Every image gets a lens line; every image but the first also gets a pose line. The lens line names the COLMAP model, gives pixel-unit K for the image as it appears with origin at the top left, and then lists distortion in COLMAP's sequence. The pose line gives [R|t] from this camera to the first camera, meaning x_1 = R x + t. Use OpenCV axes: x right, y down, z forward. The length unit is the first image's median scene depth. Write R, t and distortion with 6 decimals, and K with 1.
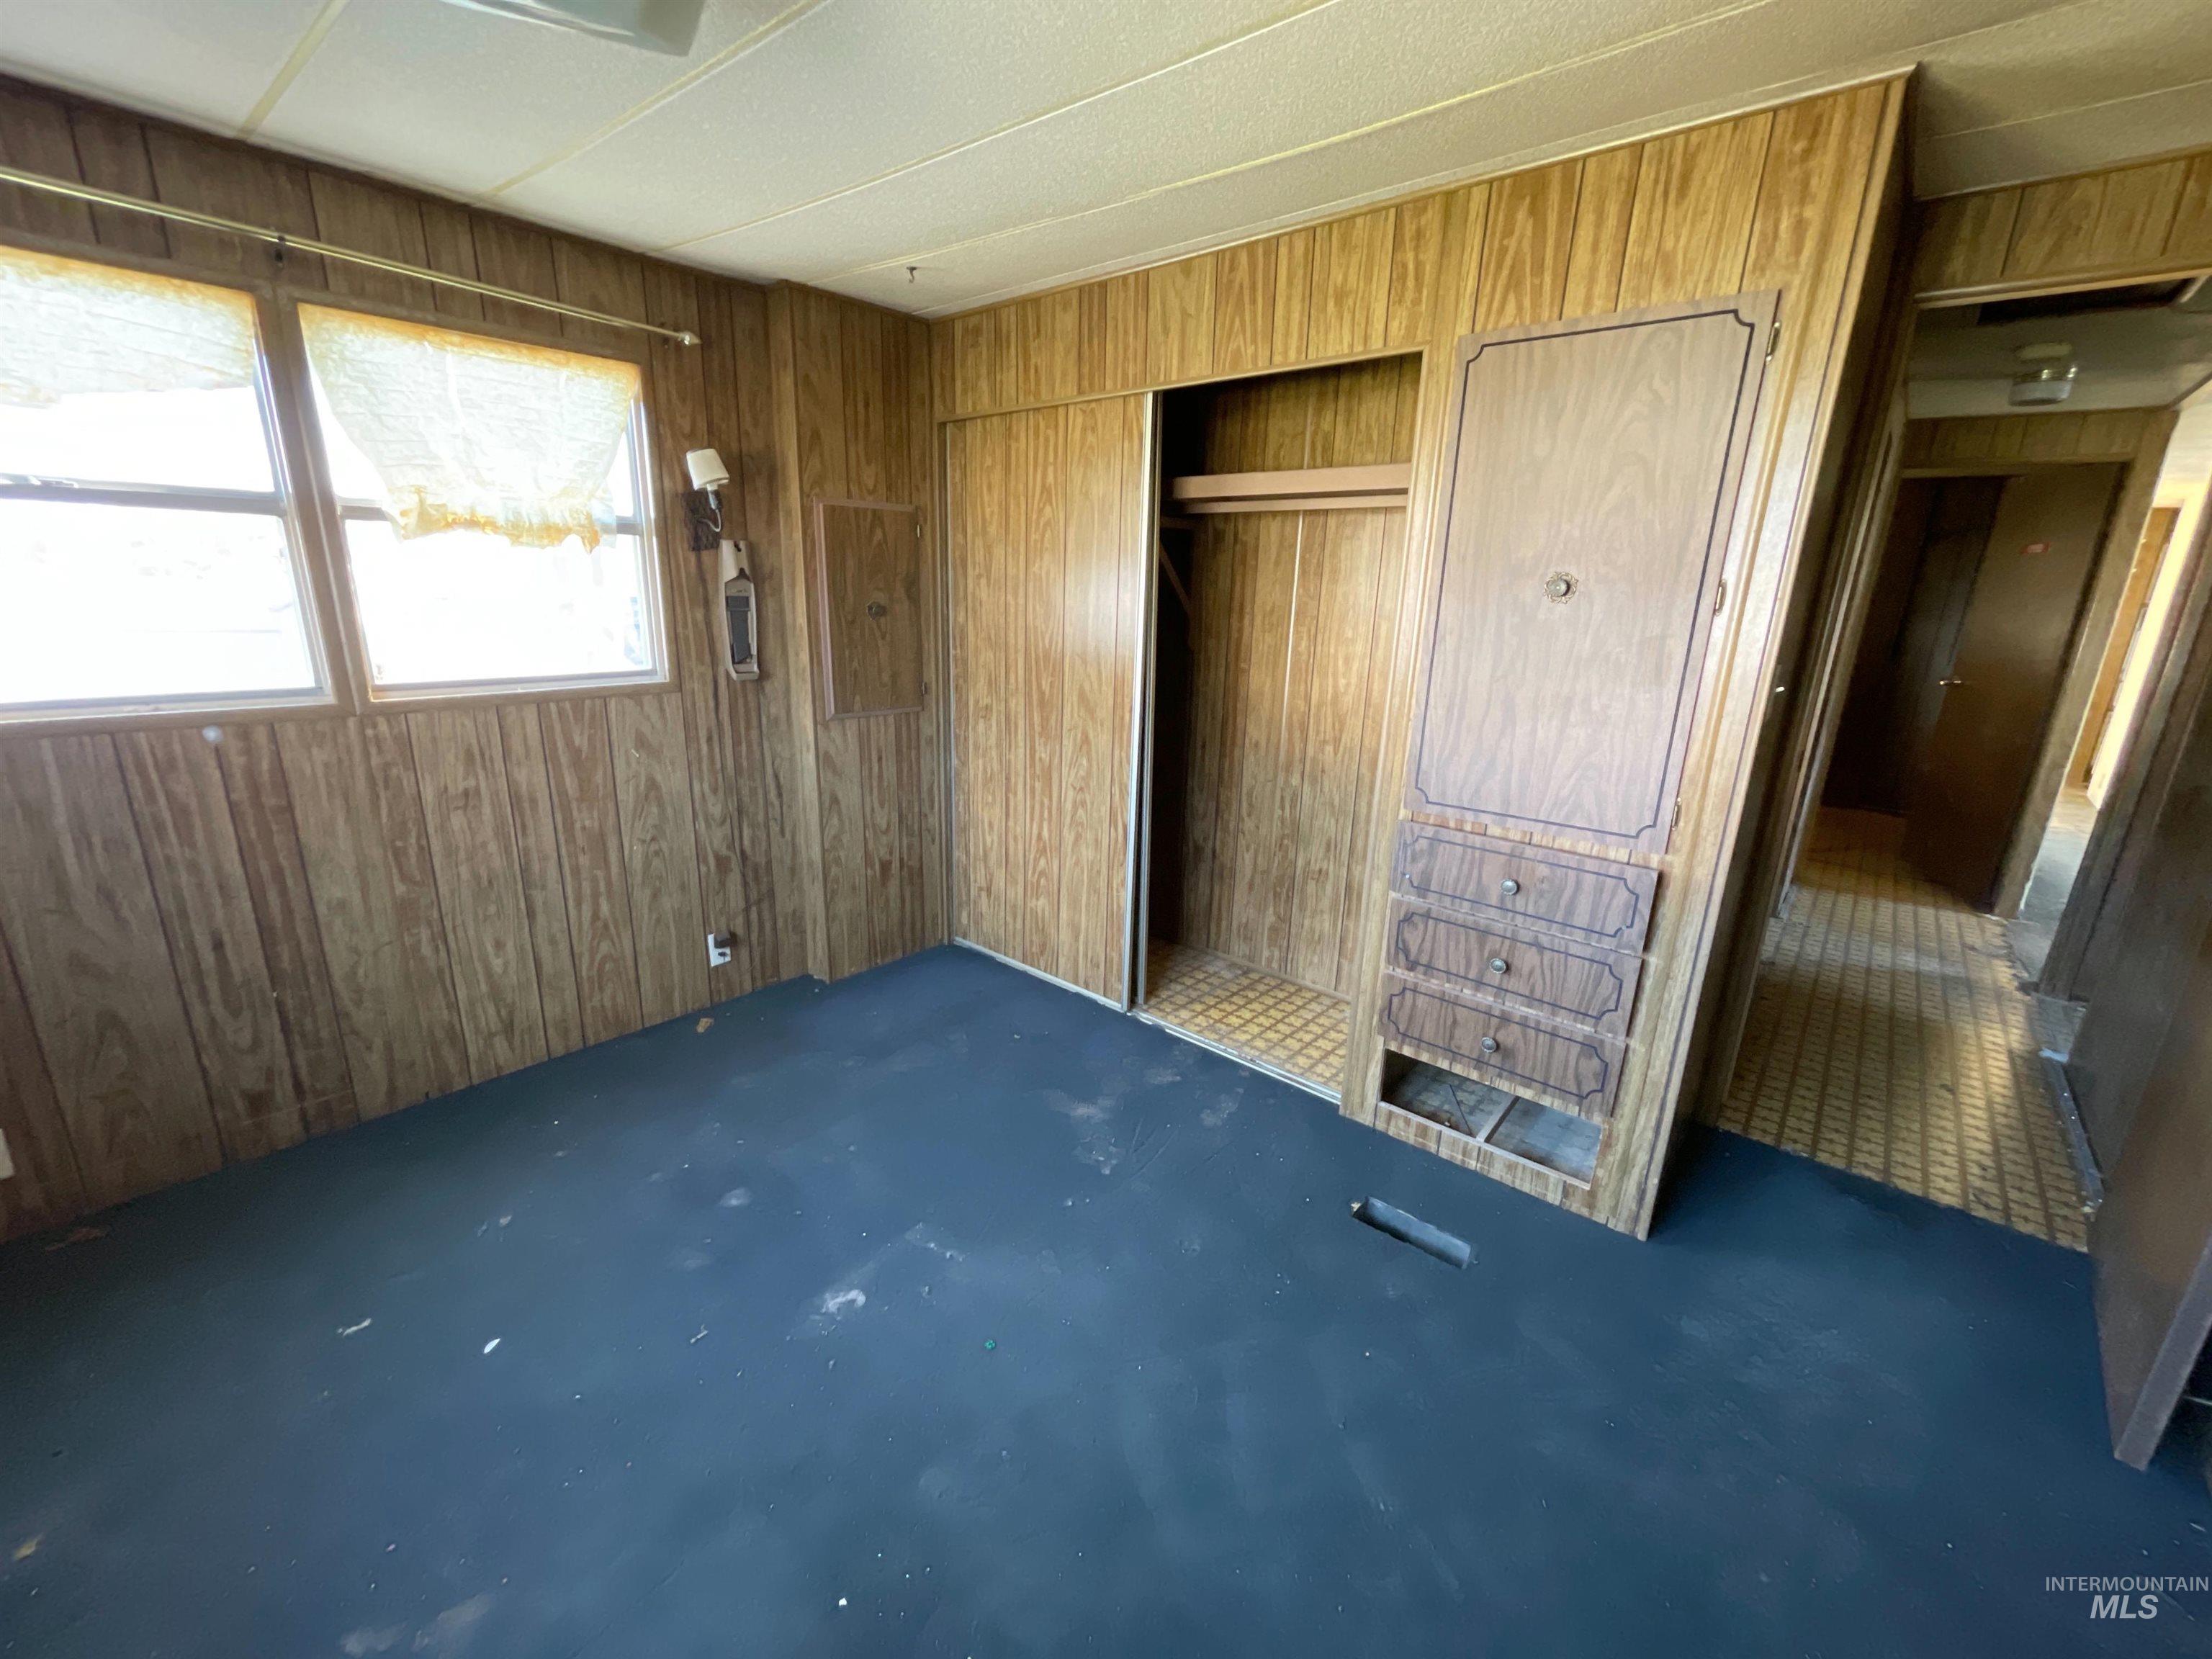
lens RADIAL K [[897.0, 0, 1095.1], [0, 897.0, 829.8], [0, 0, 1]] dist [0.001706, -0.000749]
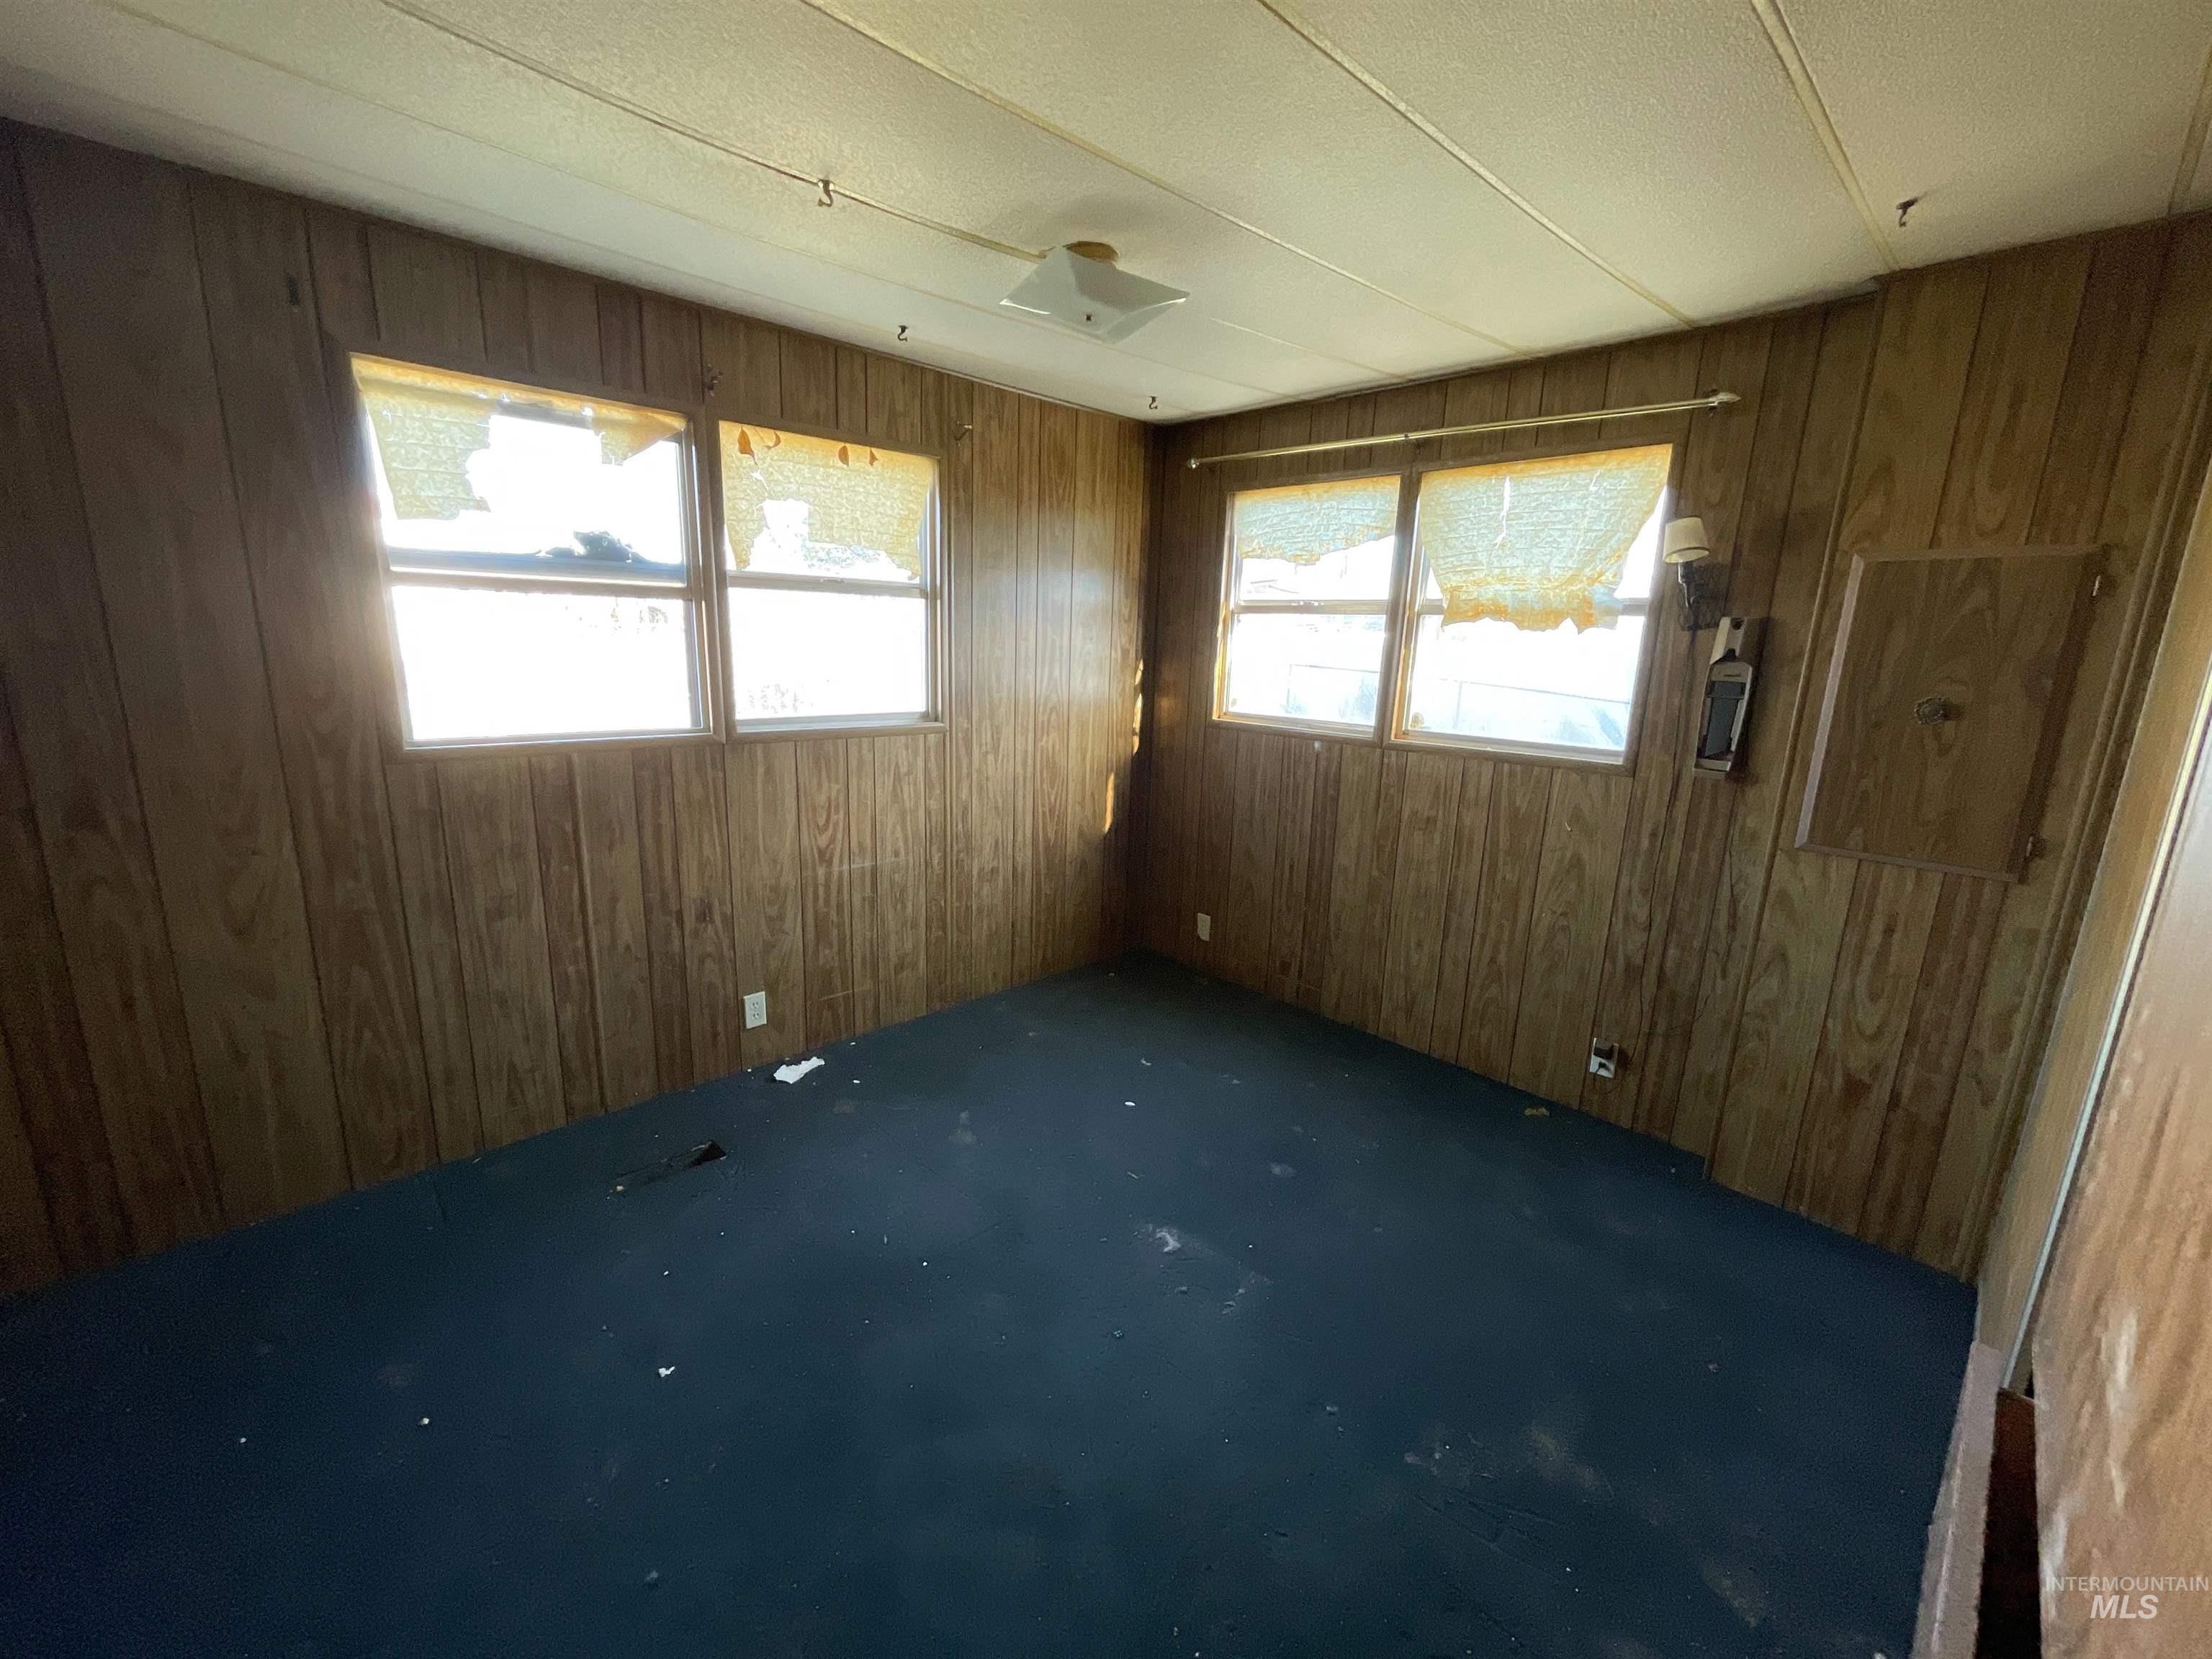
lens RADIAL K [[897.0, 0, 1095.1], [0, 897.0, 829.8], [0, 0, 1]] dist [0.001706, -0.000749]
pose [[-0.089760, 0.185030, -0.978625, 0.537163], [-0.293606, 0.934009, 0.203525, -0.133184], [0.951703, 0.305599, -0.029511, 0.527462]]
